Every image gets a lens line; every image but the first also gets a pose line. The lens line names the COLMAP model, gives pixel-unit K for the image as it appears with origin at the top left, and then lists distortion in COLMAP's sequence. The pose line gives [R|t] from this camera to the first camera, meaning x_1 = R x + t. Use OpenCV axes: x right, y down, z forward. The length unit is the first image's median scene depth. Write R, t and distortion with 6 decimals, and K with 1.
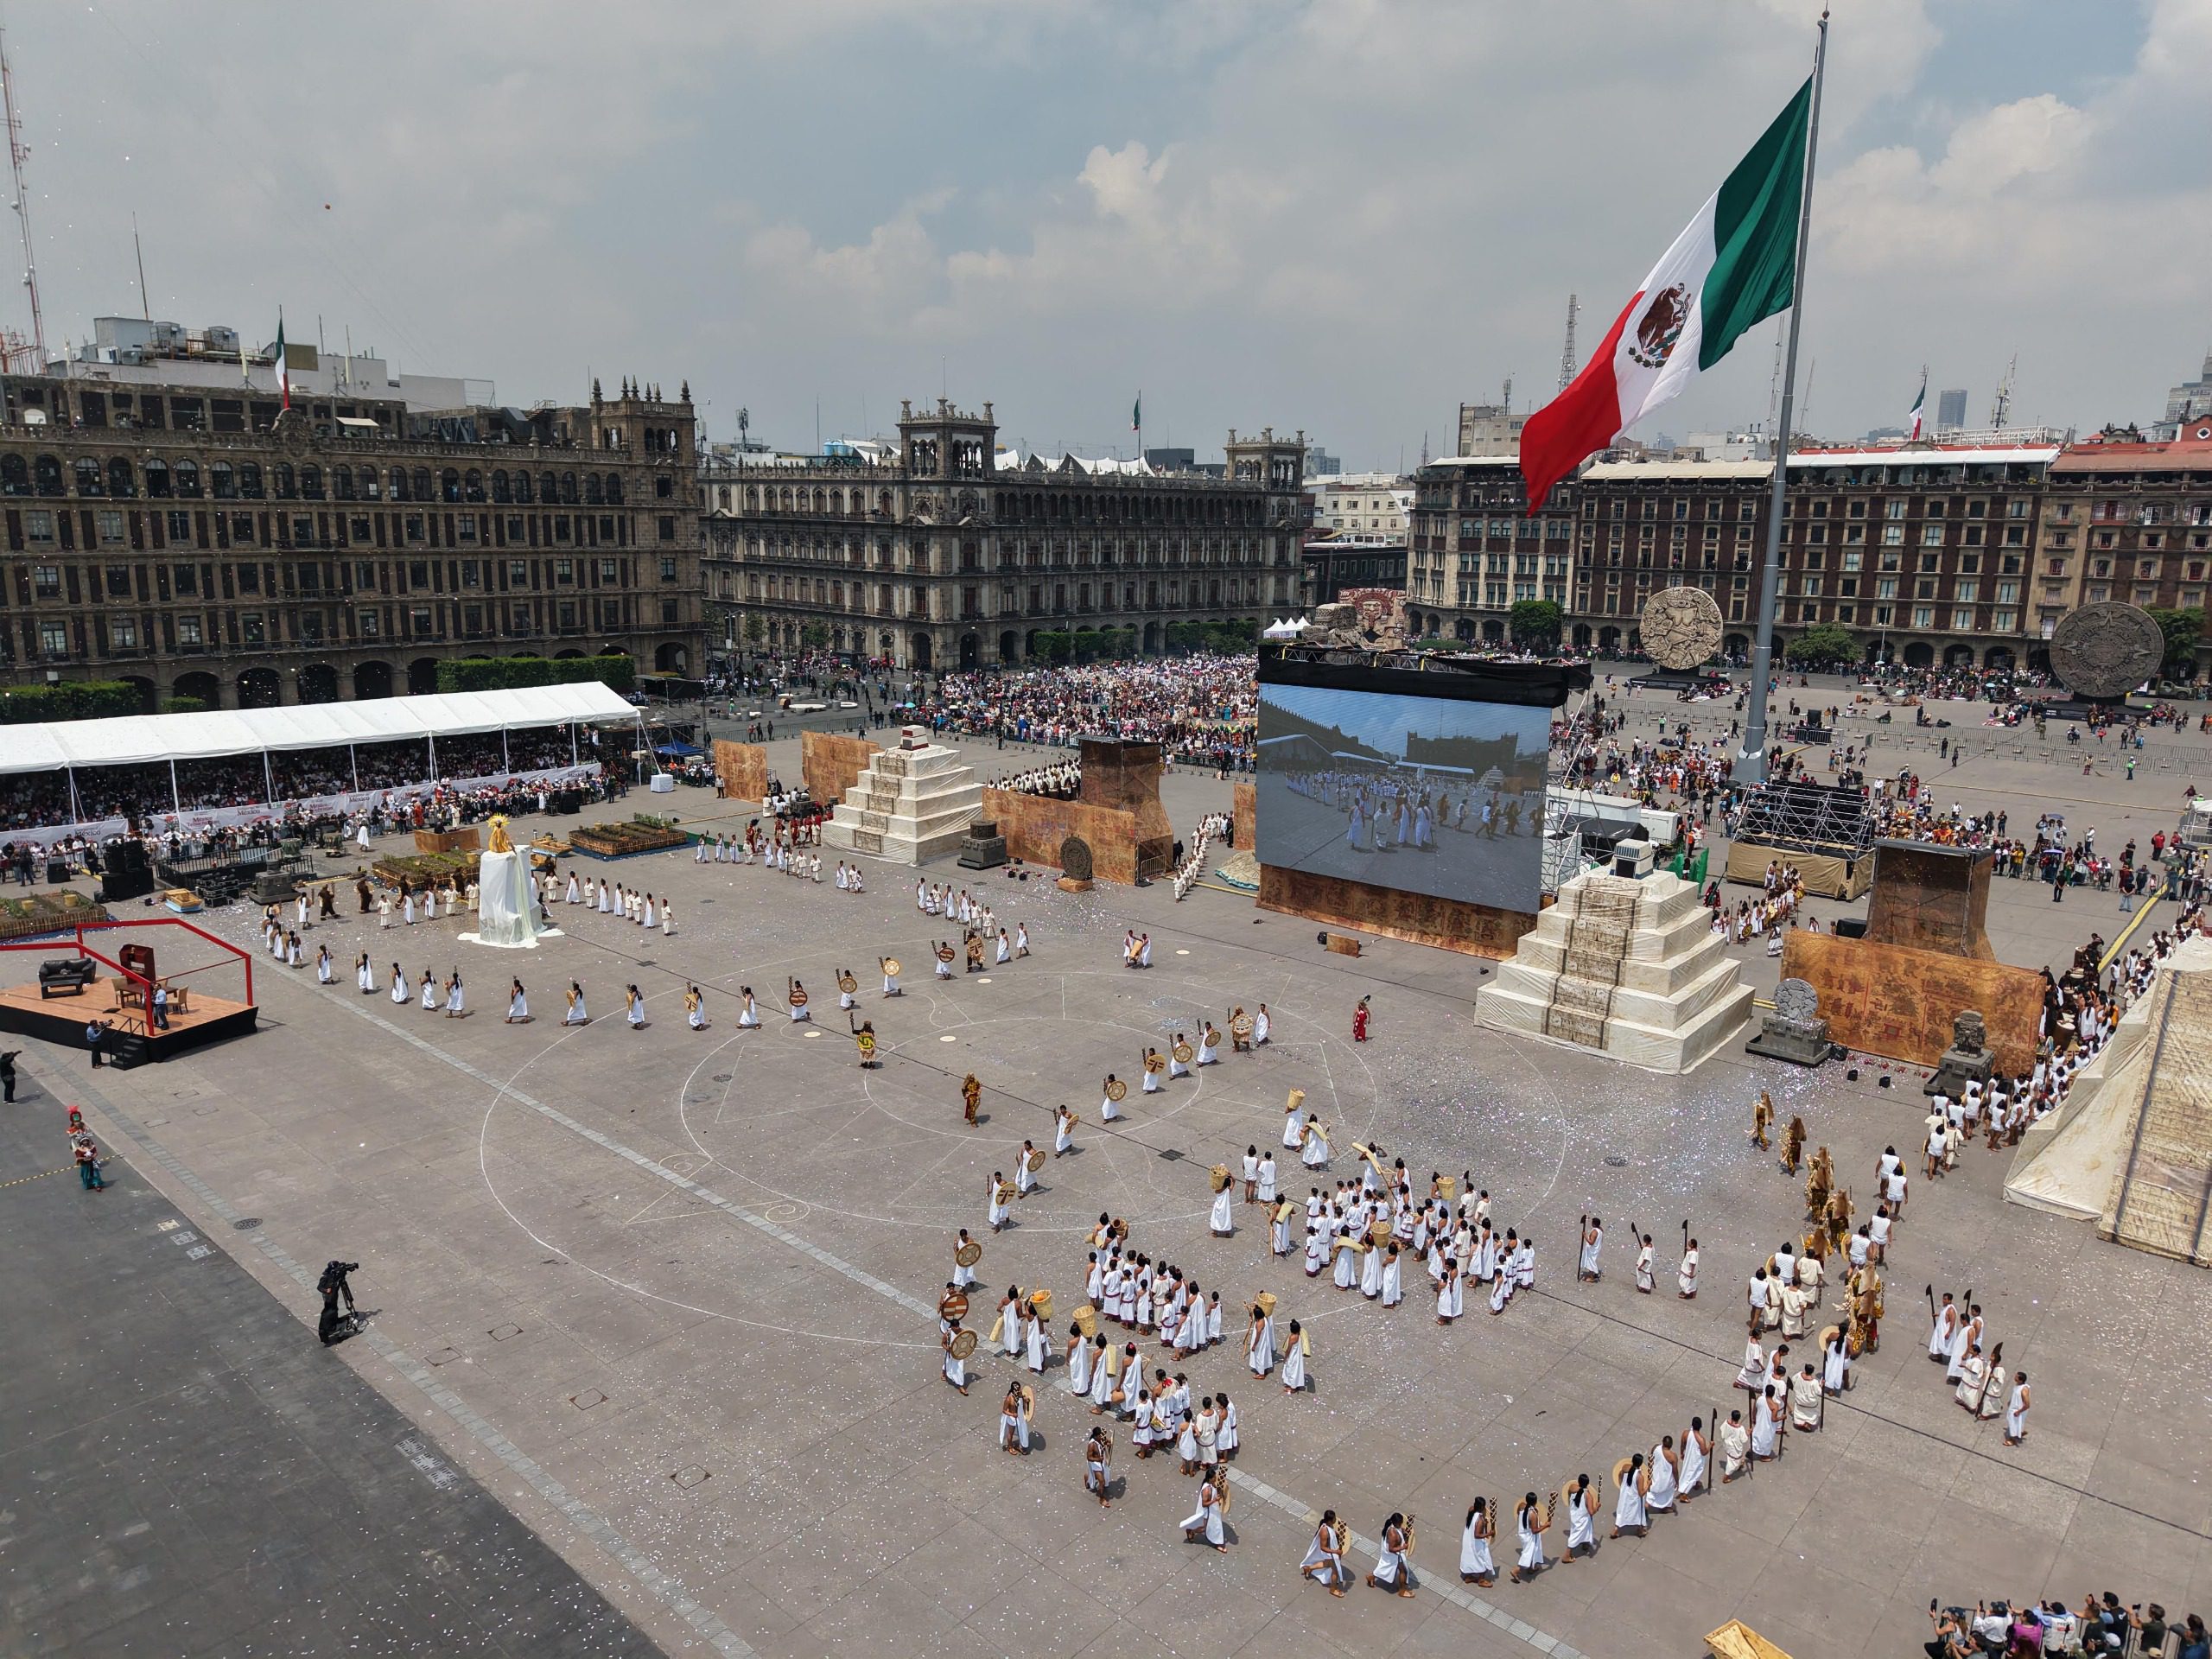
lens RADIAL K [[1474.0, 0, 1120.0], [0, 1474.0, 829.1], [0, 0, 1]] dist [0.053175, -0.077900]
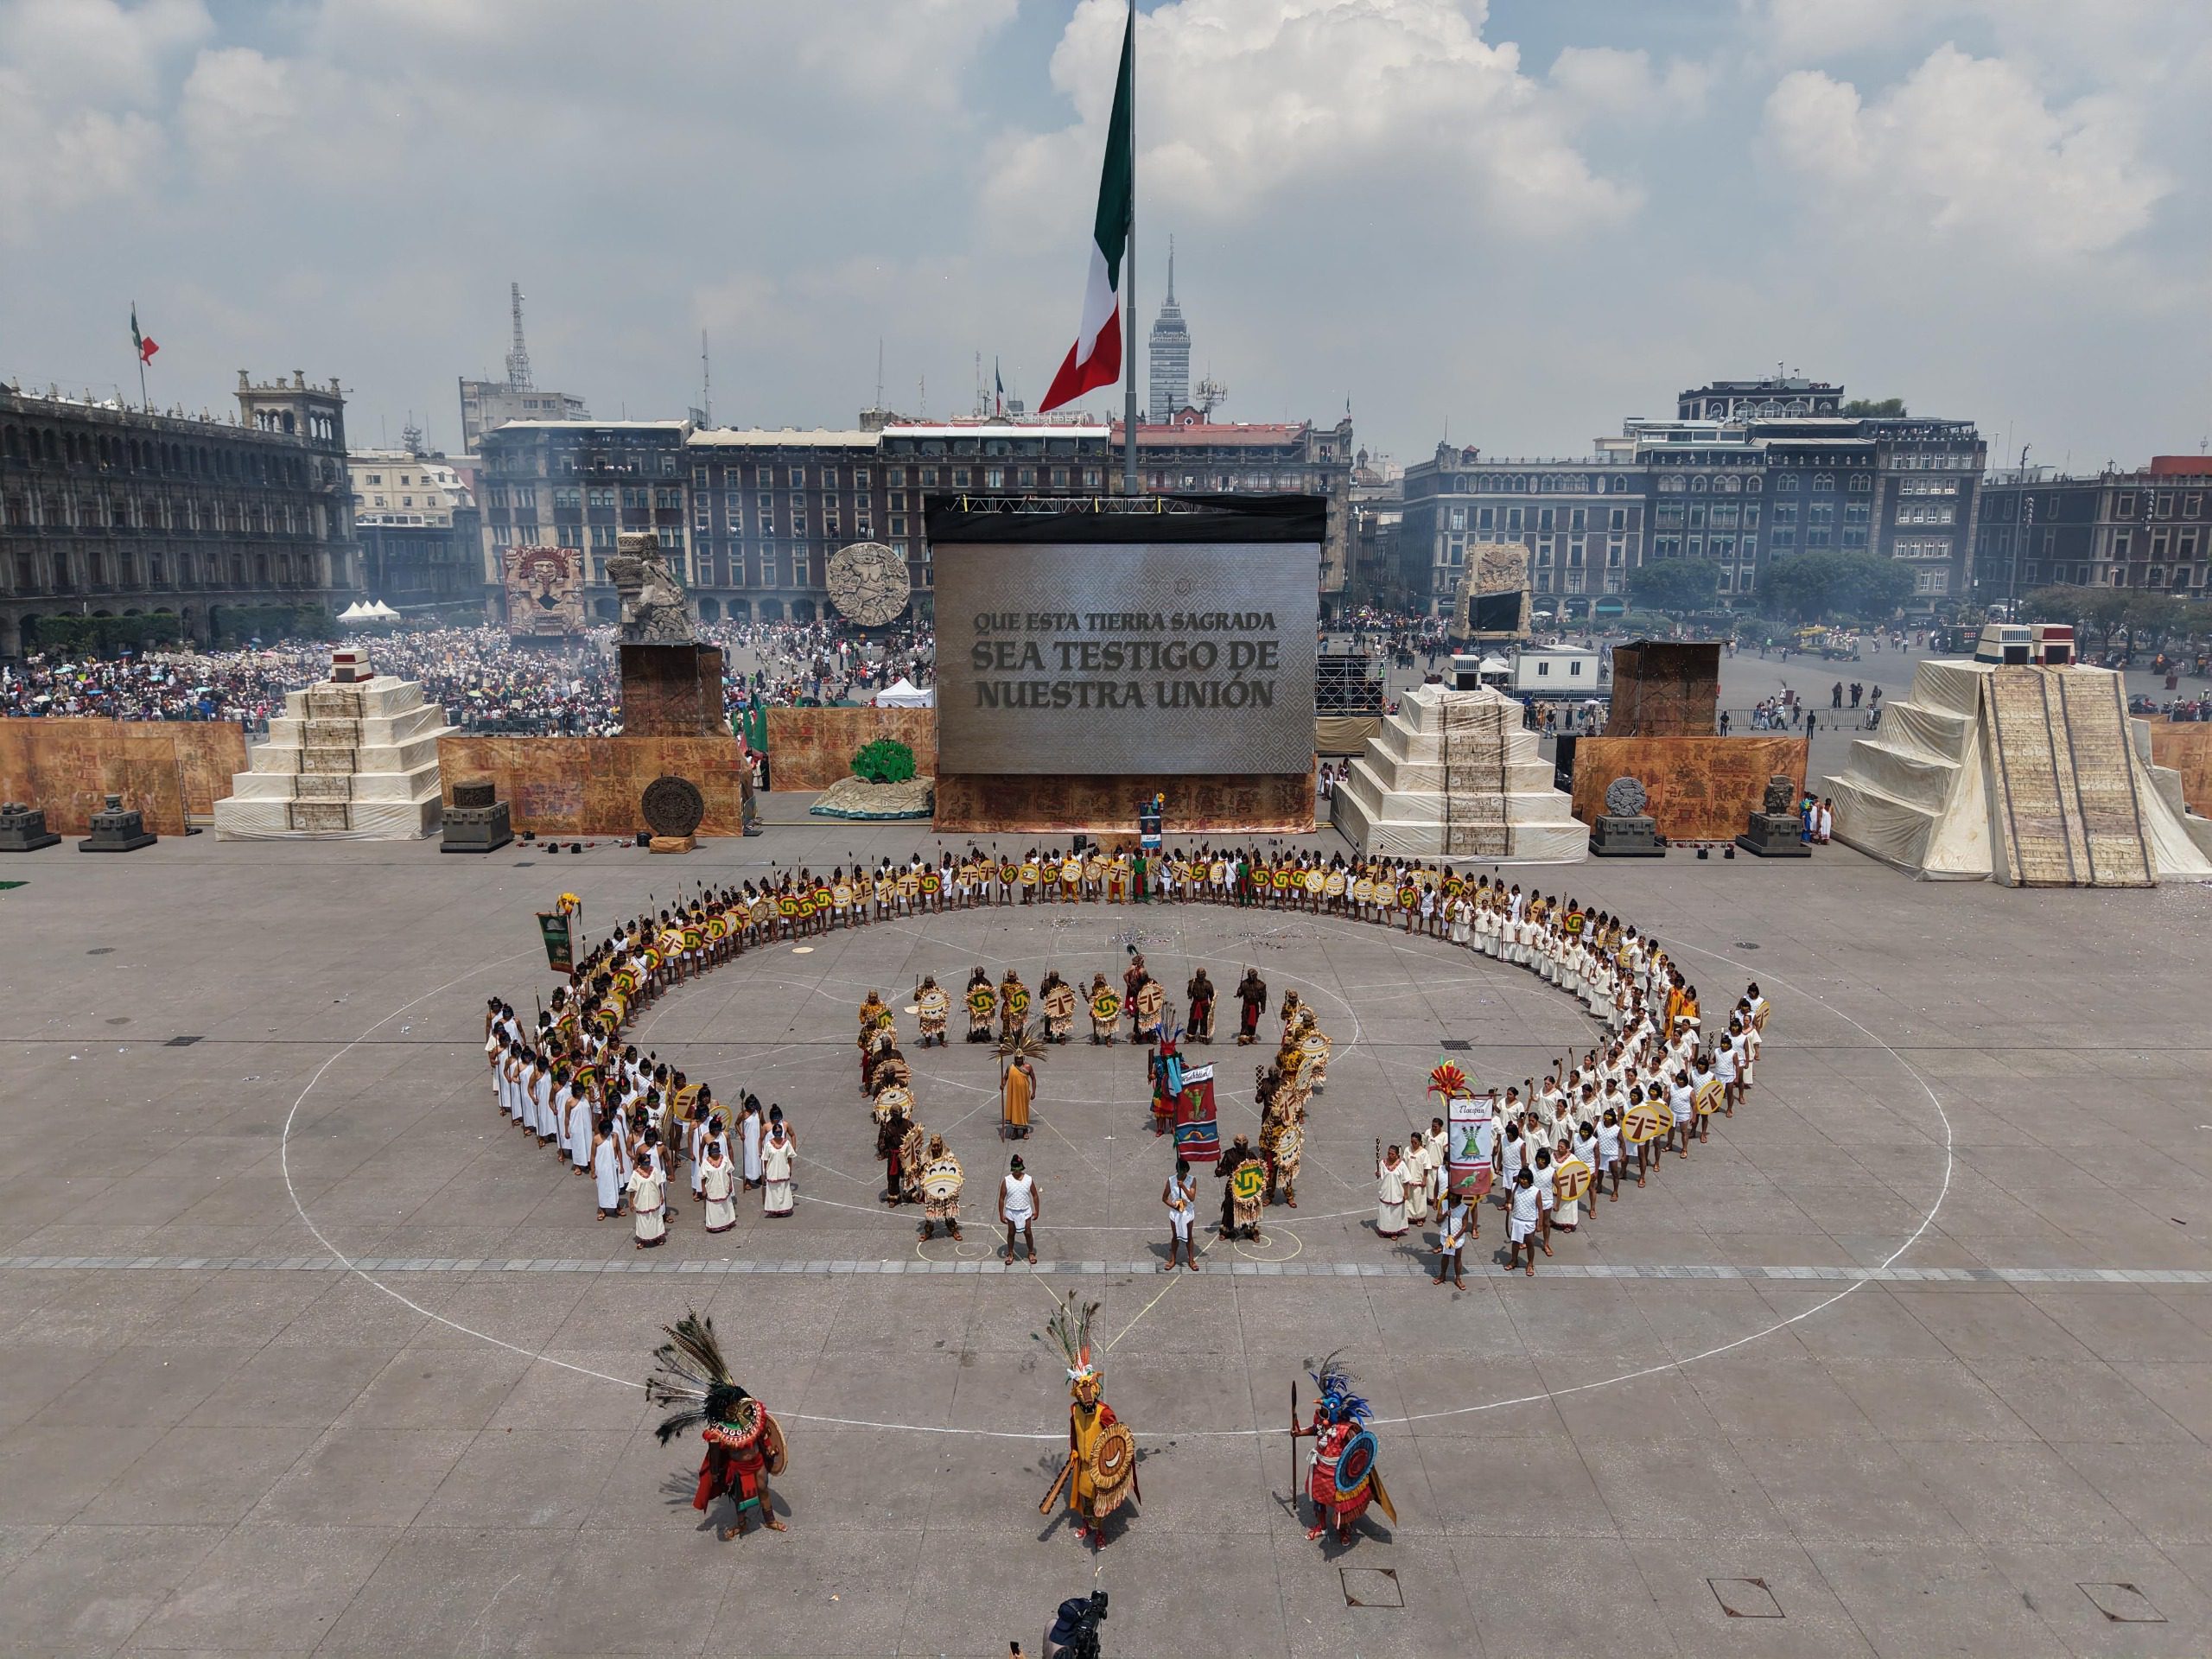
lens RADIAL K [[1471.2, 0, 1106.0], [0, 1471.2, 829.5], [0, 0, 1]] dist [0.007535, -0.005569]
pose [[0.755526, -0.127268, 0.642637, -0.138131], [0.137953, 0.989860, 0.033845, 0.014988], [-0.640429, 0.063083, 0.765422, 0.129327]]
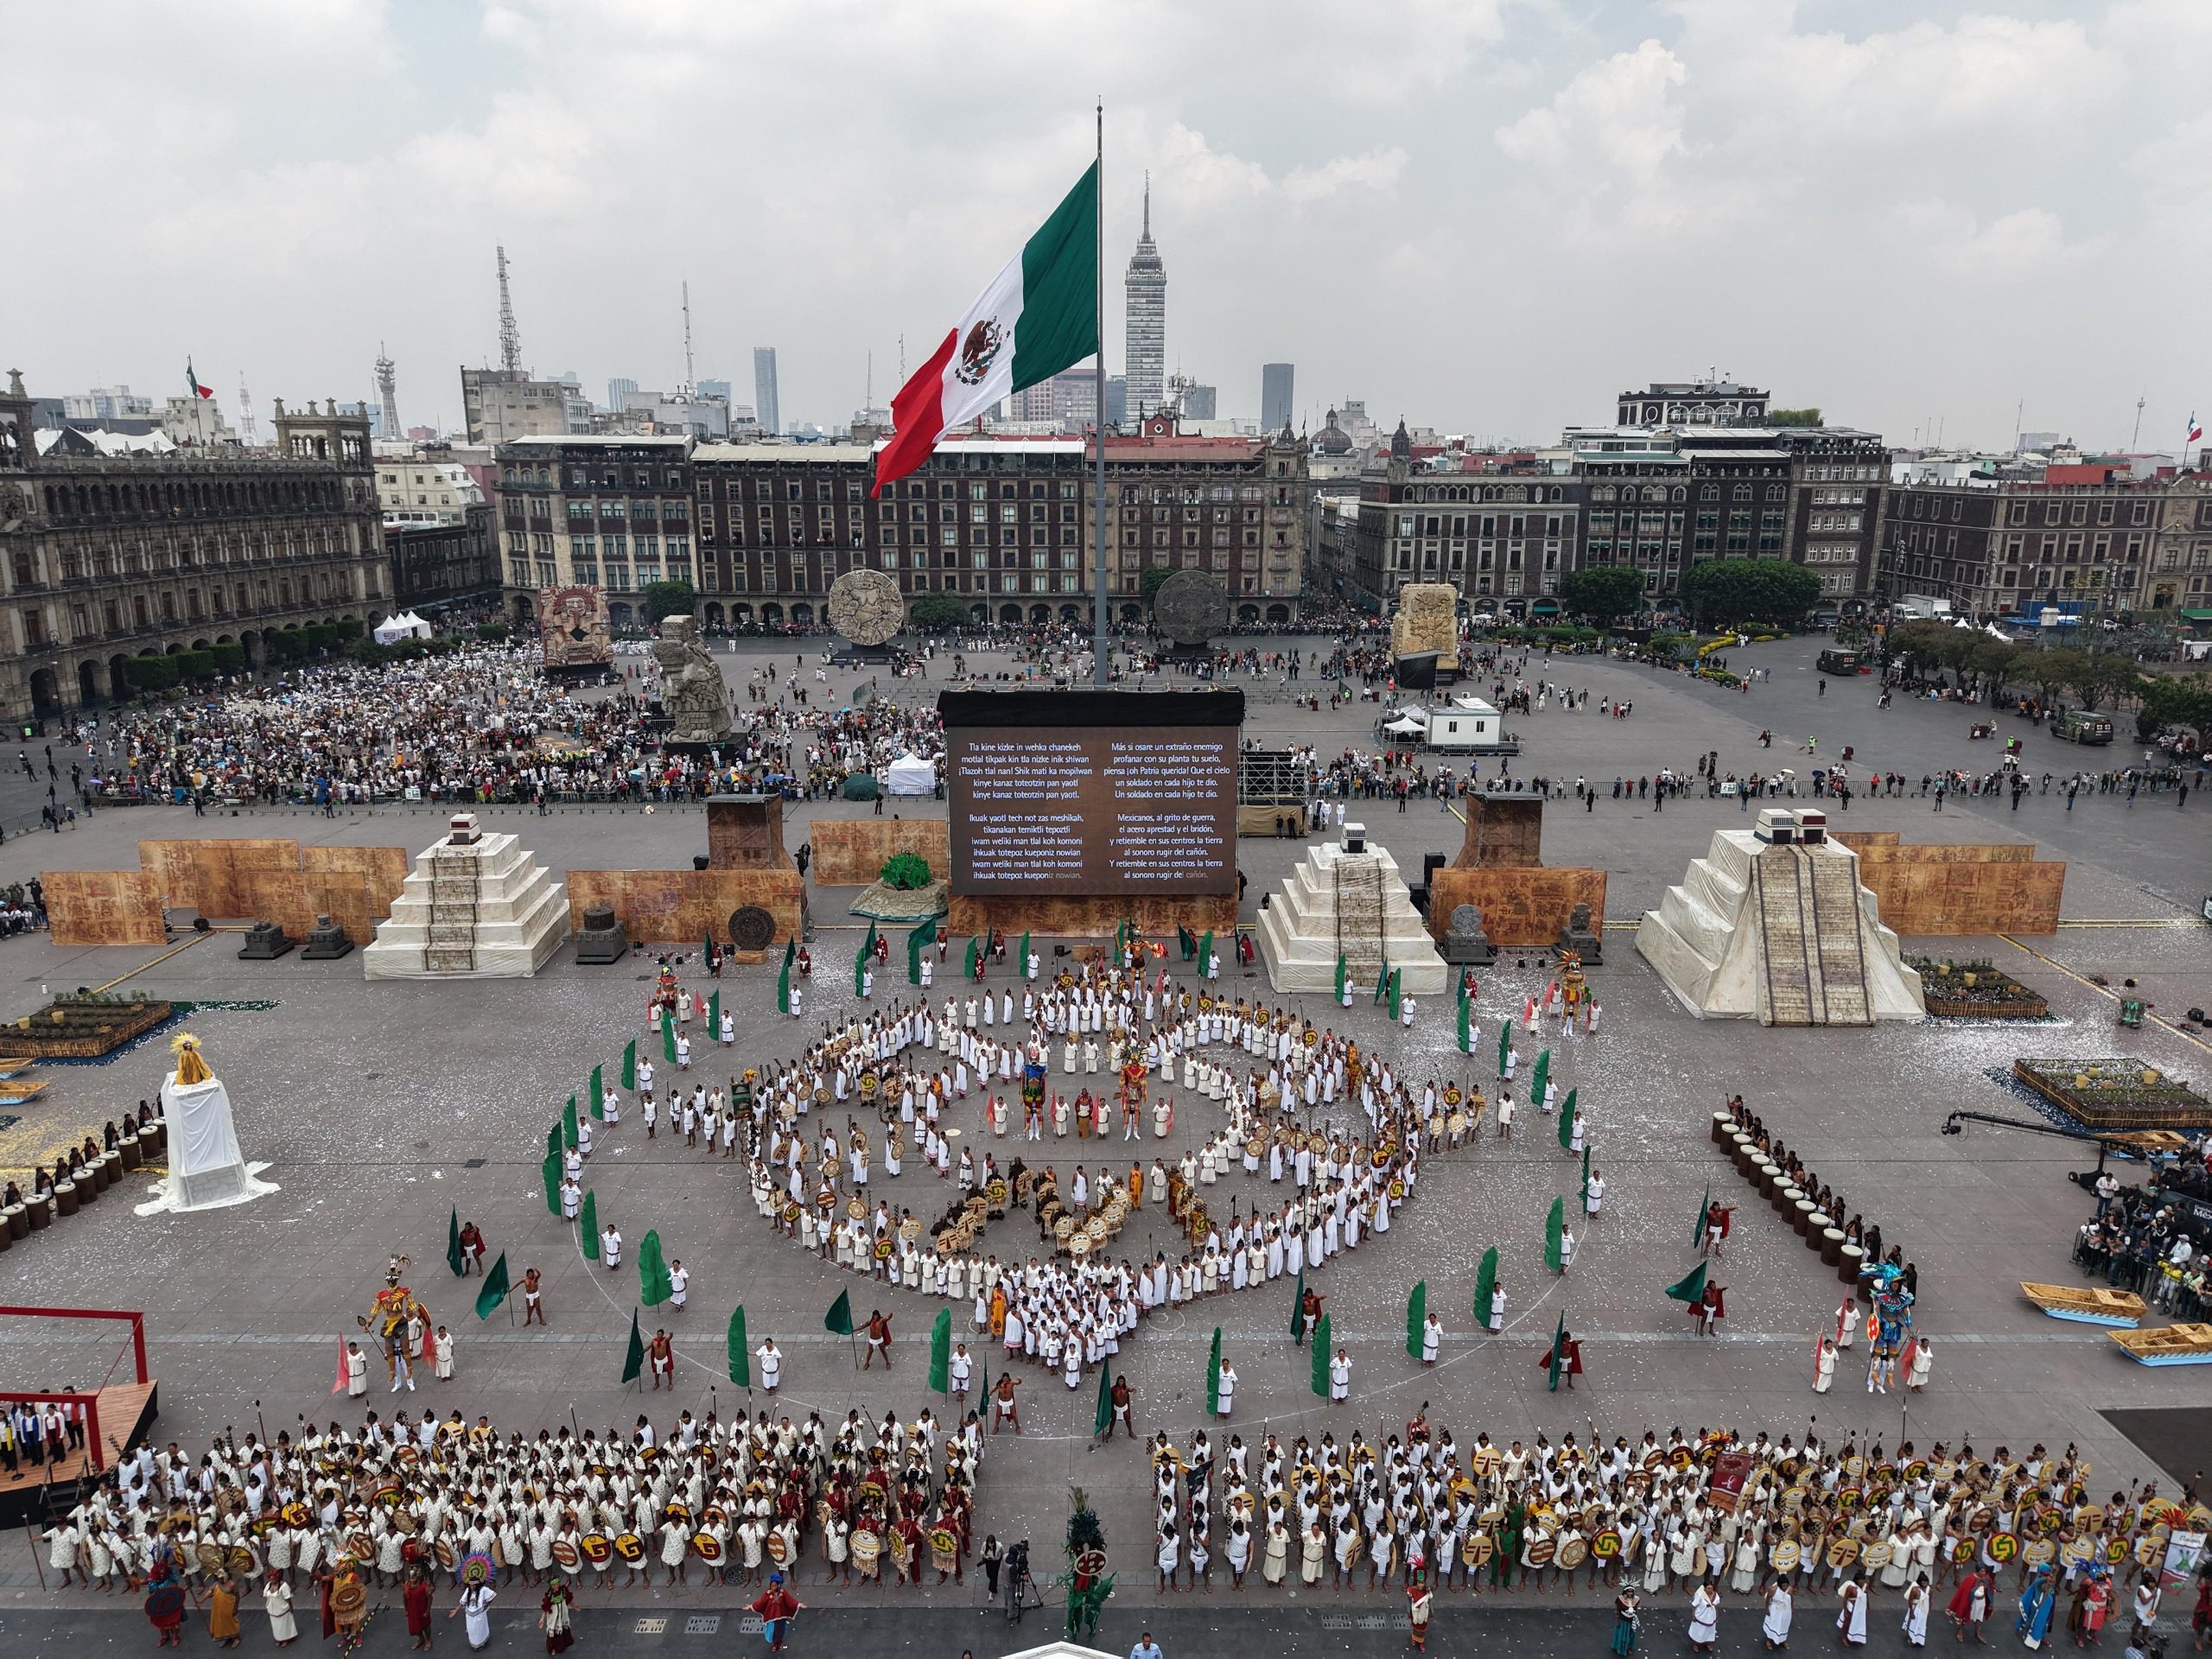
lens RADIAL K [[1471.2, 0, 1106.0], [0, 1471.2, 829.5], [0, 0, 1]] dist [0.007535, -0.005569]
pose [[0.745749, -0.165855, 0.645252, -0.191448], [0.140968, 0.985871, 0.090484, -0.039924], [-0.651143, 0.023481, 0.758592, 0.051685]]
